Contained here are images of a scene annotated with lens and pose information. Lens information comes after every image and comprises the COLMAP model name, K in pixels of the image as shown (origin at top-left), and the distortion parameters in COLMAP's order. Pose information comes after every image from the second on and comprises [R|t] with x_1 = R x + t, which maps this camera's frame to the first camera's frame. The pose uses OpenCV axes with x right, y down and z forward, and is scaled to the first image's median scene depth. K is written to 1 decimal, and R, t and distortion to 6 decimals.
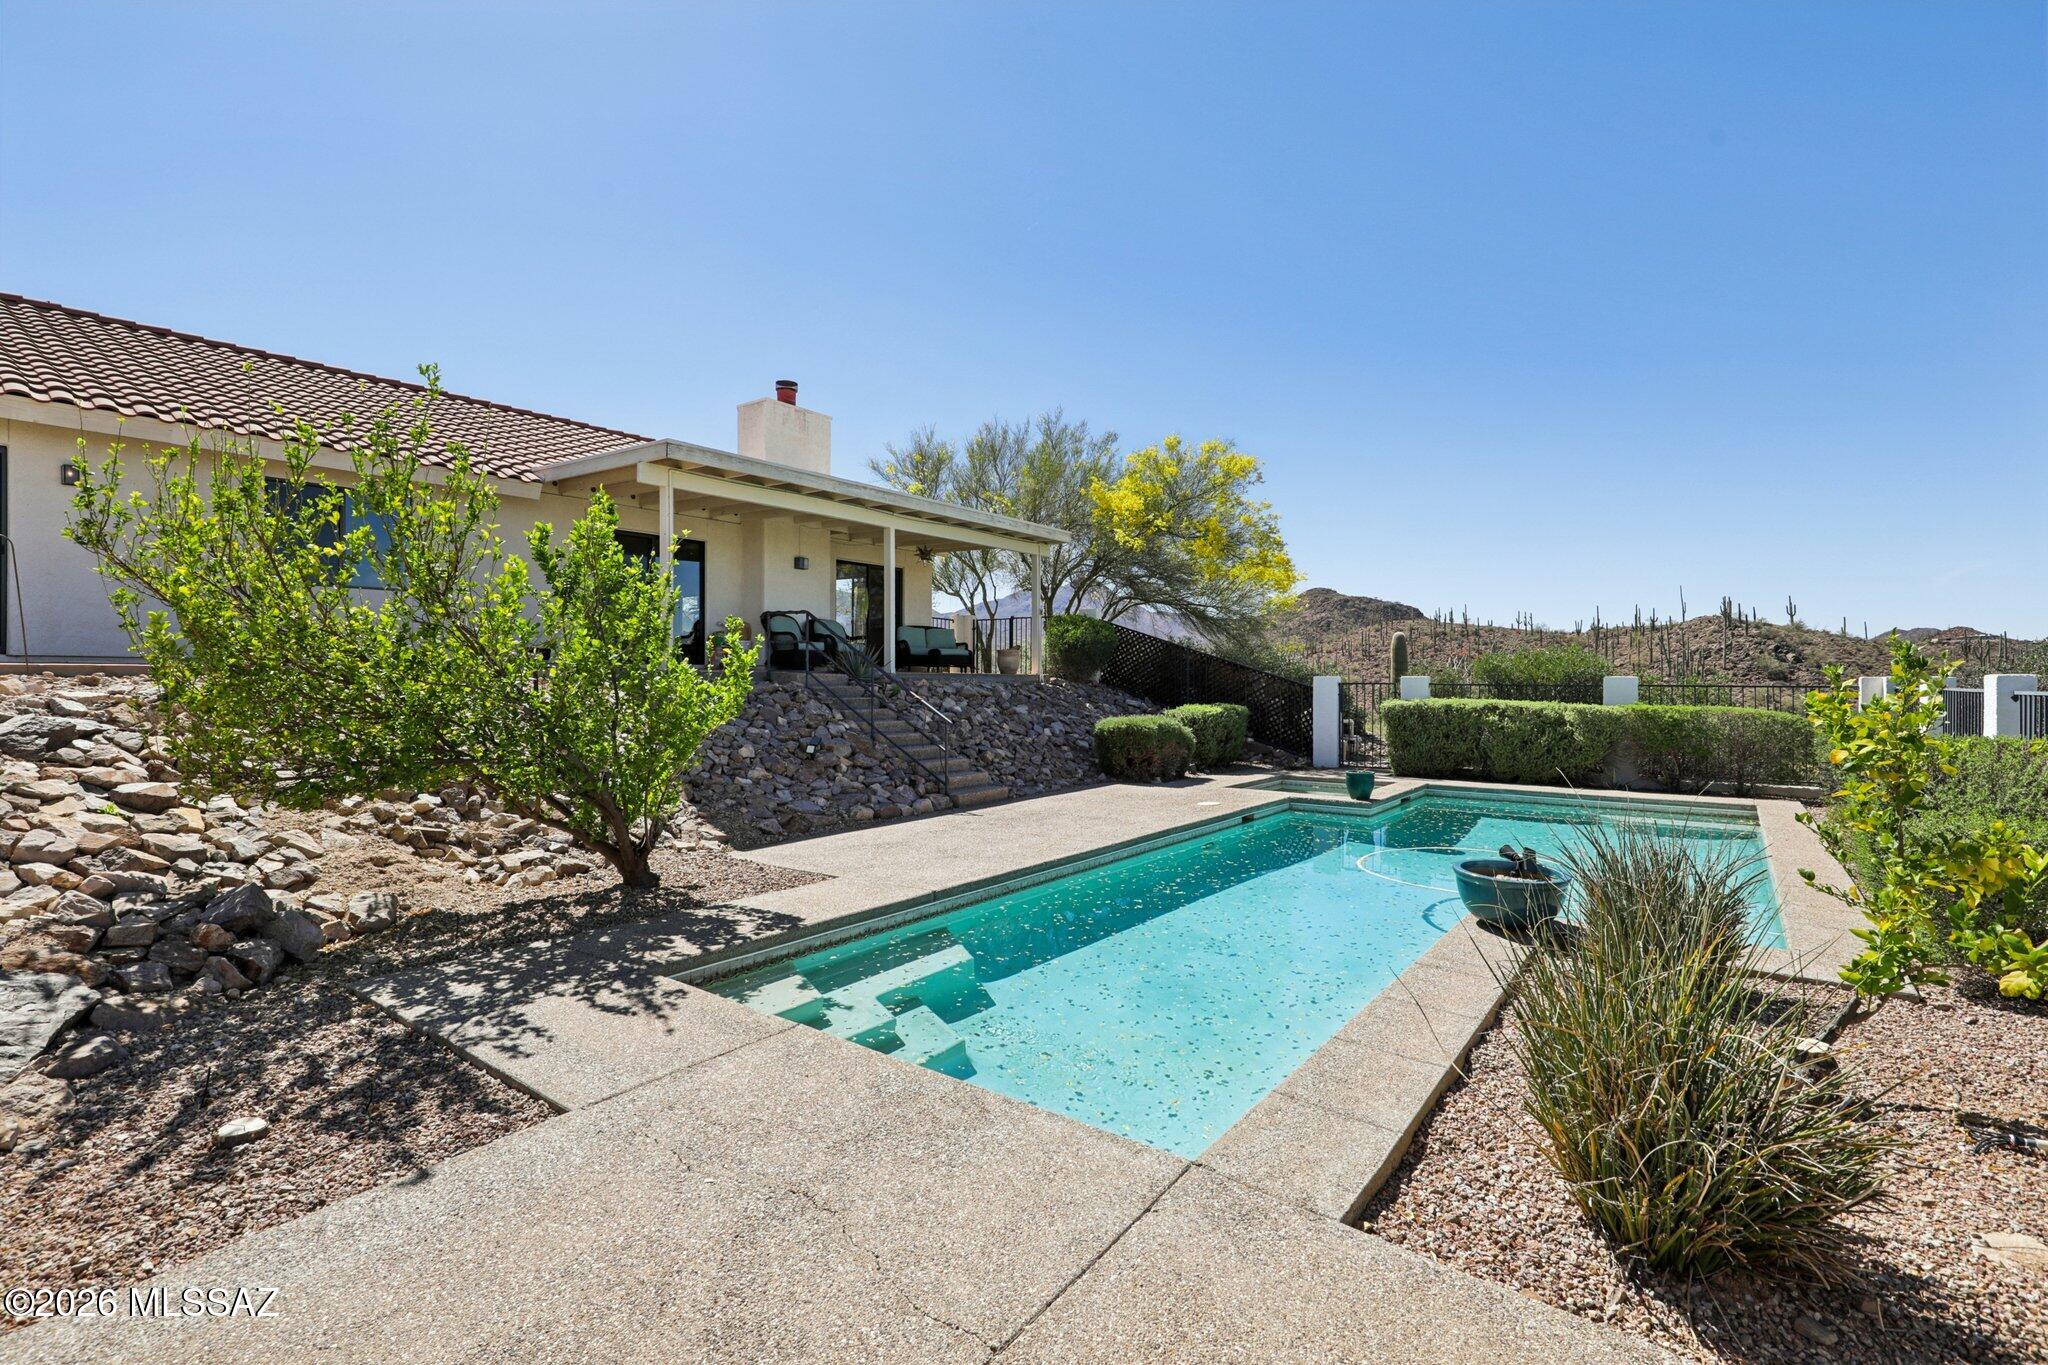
lens RADIAL K [[925.2, 0, 1016.8], [0, 925.2, 679.0], [0, 0, 1]] dist [0.003234, 0.000051]
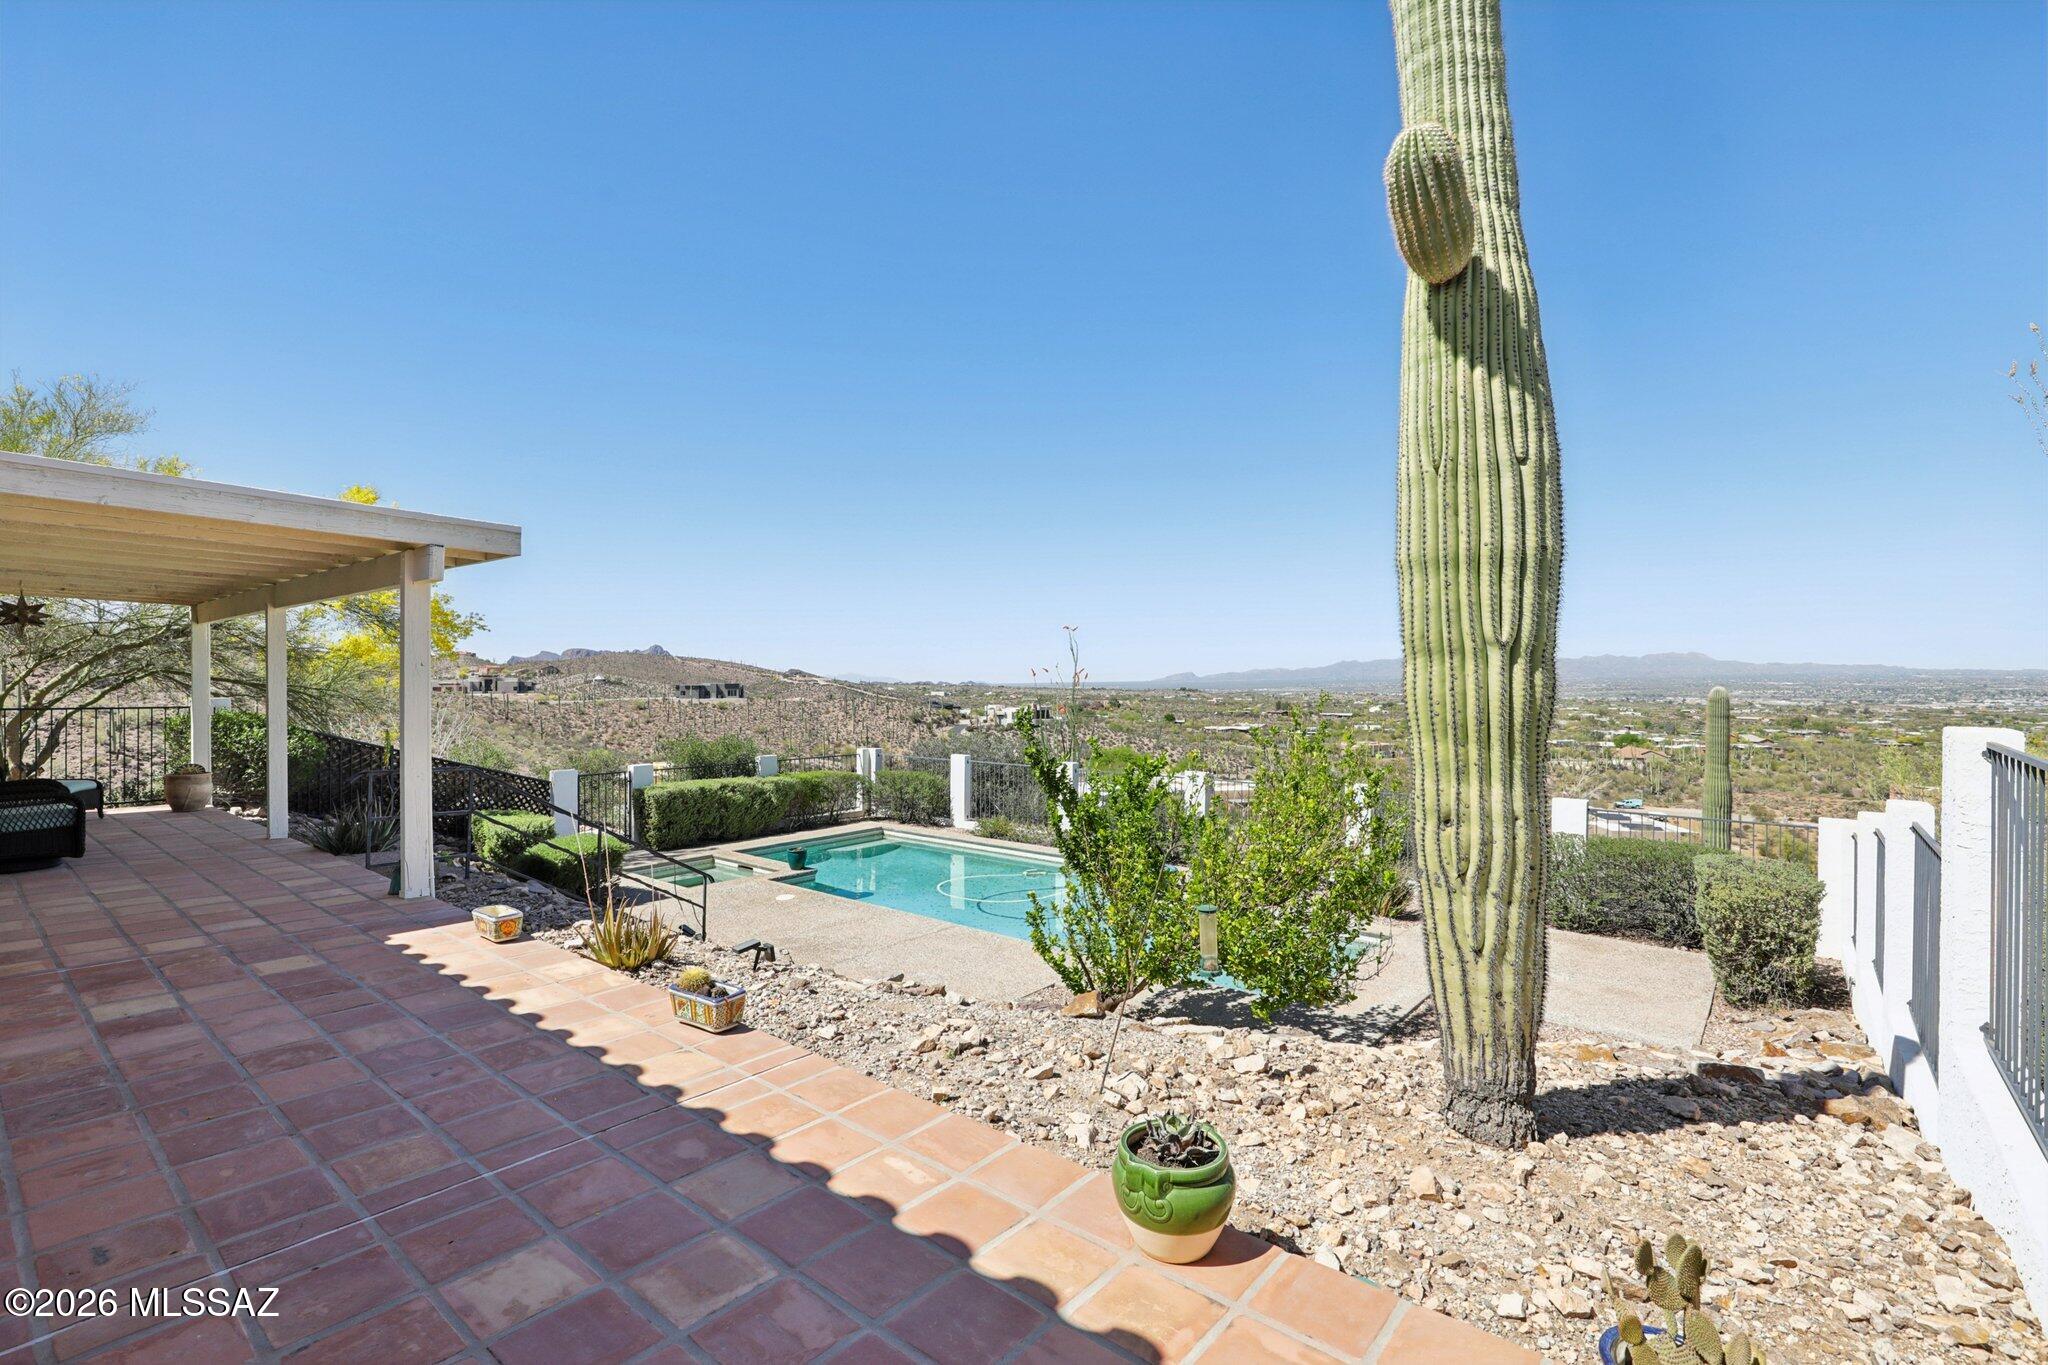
lens RADIAL K [[925.2, 0, 1031.6], [0, 925.2, 680.8], [0, 0, 1]] dist [0.003234, 0.000051]
pose [[0.044481, -0.003066, 0.999006, -0.828495], [-0.001476, 0.999994, 0.003135, -0.130351], [-0.999009, -0.001614, 0.044476, 0.504979]]
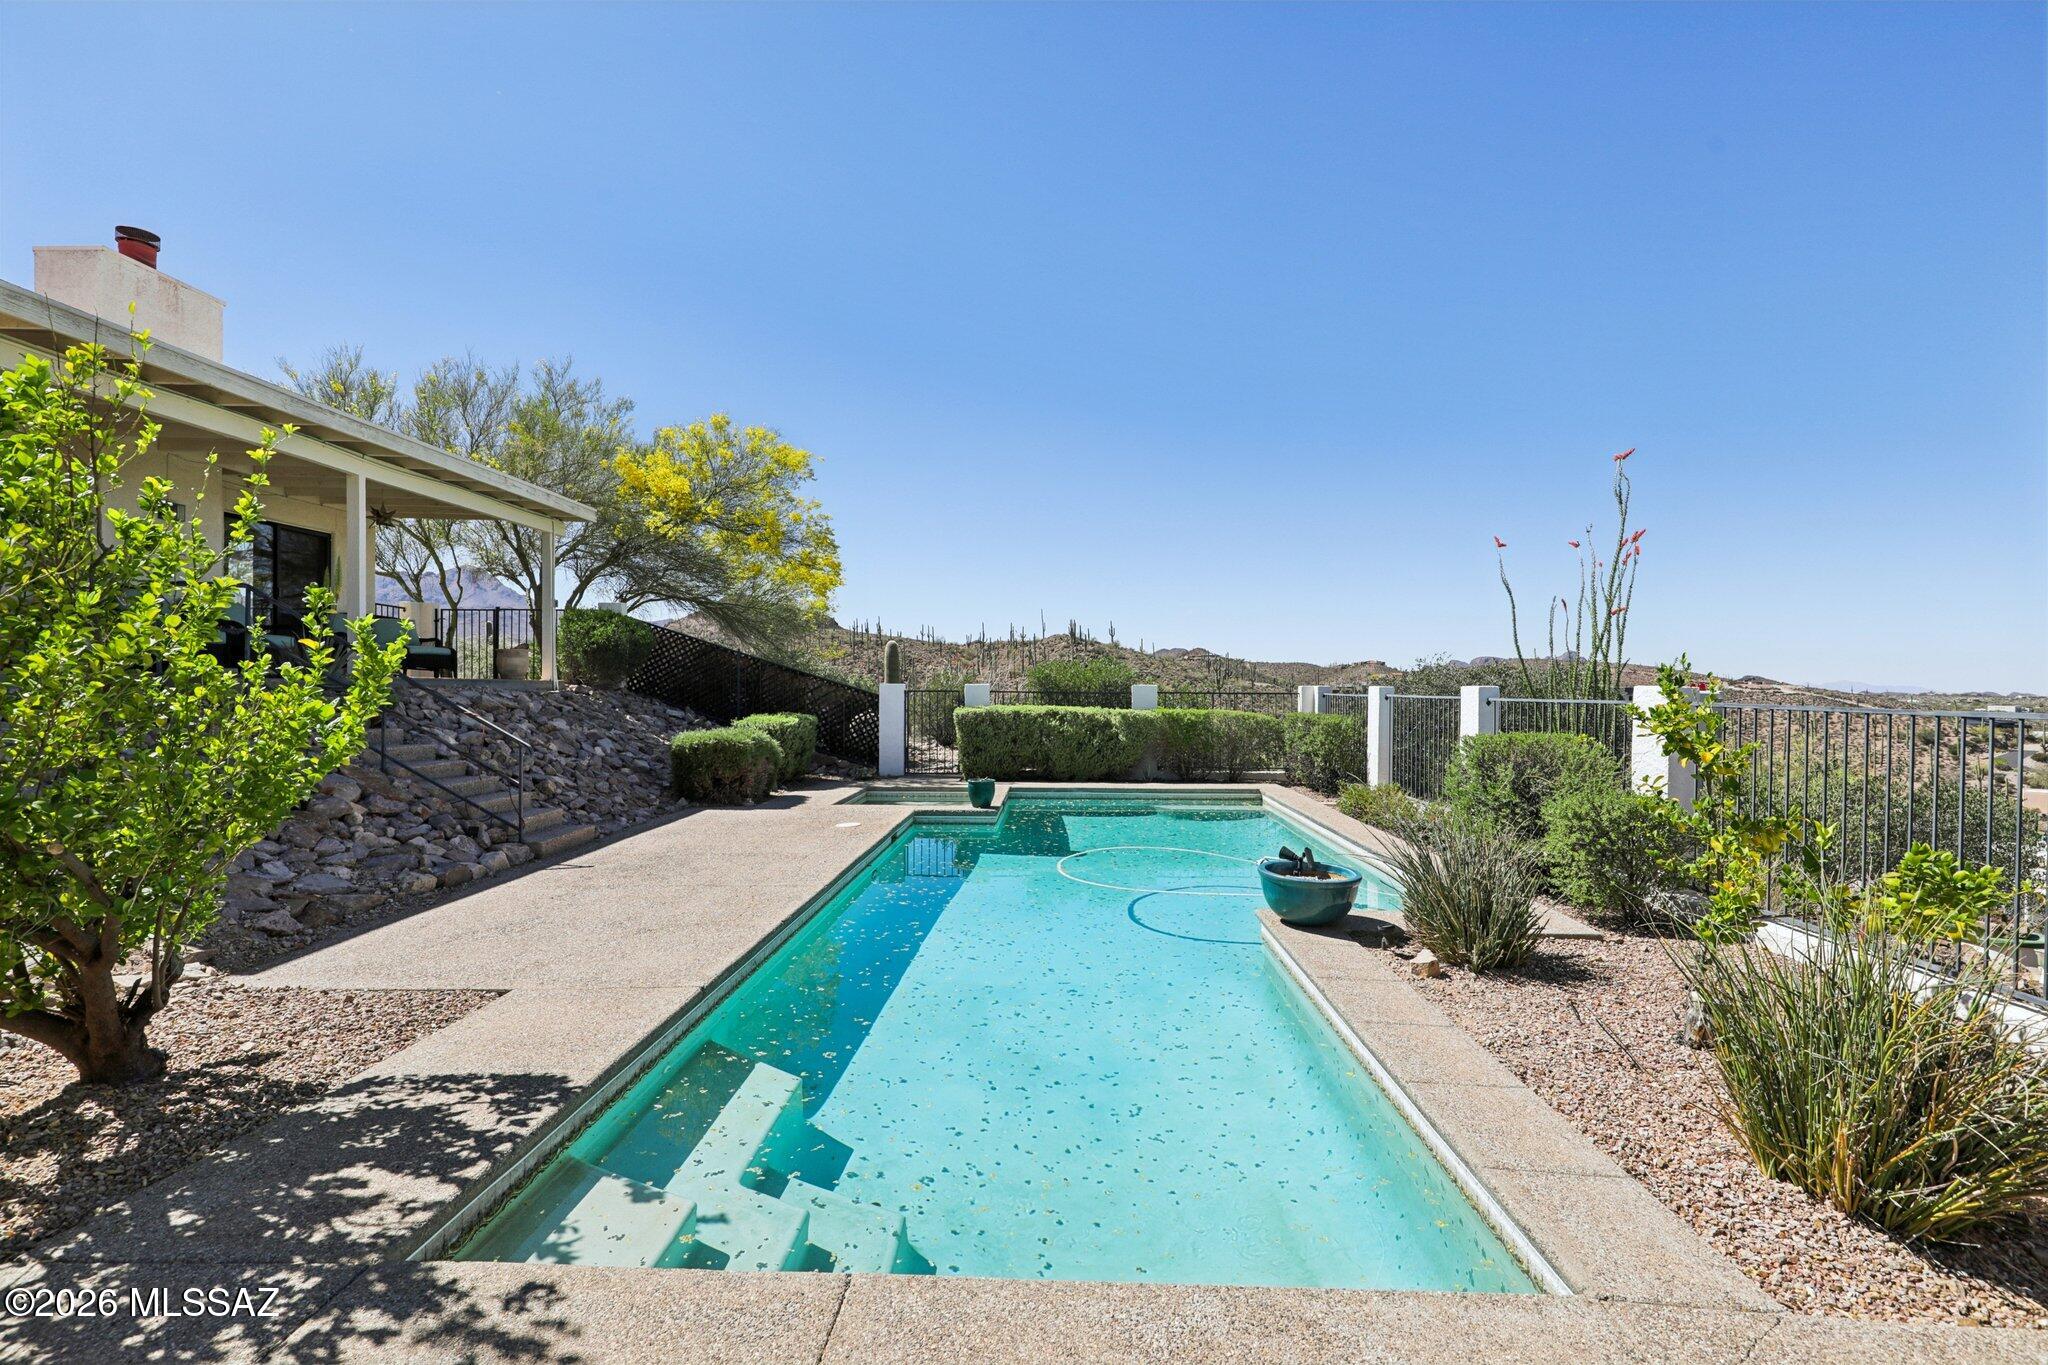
lens RADIAL K [[925.2, 0, 1024.0], [0, 925.2, 689.2], [0, 0, 1]] dist [0.003234, 0.000051]
pose [[0.820700, -0.000470, 0.571359, -0.138901], [-0.002633, 0.999986, 0.004605, -0.002349], [-0.571353, -0.005284, 0.820687, 0.129776]]
